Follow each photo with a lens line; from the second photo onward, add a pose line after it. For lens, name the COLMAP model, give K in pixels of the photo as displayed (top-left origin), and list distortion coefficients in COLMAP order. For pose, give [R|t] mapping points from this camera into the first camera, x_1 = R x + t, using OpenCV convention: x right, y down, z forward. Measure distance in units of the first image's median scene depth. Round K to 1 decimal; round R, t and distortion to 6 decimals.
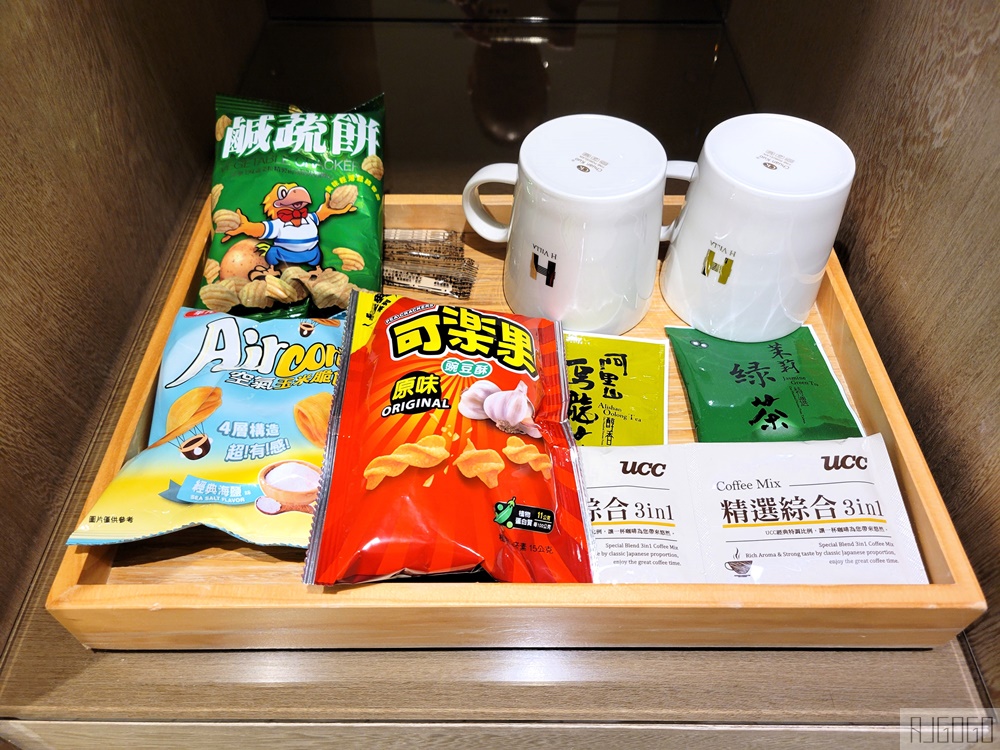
lens RADIAL K [[754.8, 0, 504.2], [0, 754.8, 373.8], [0, 0, 1]] dist [0.049180, -0.033023]
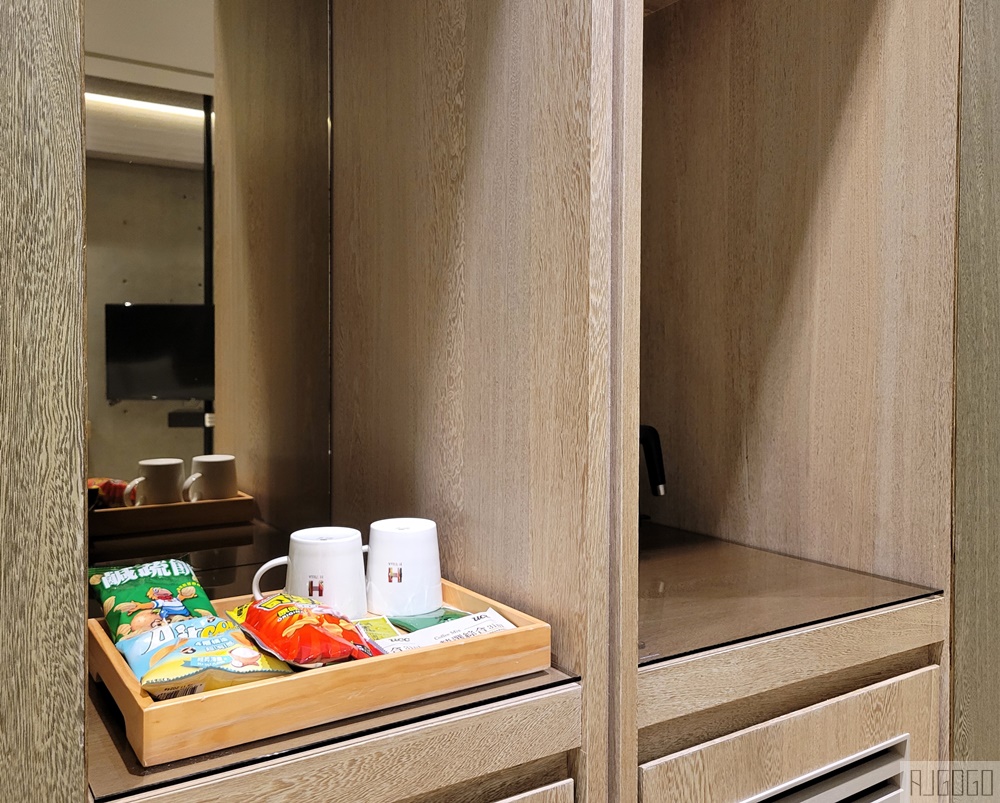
lens RADIAL K [[789.4, 0, 497.5], [0, 789.4, 398.6], [0, 0, 1]] dist [0.064244, -0.047668]
pose [[0.835567, -0.038173, 0.548061, -0.645011], [0.422684, 0.681926, -0.596922, 0.924743], [-0.350950, 0.730425, 0.585930, -0.711389]]
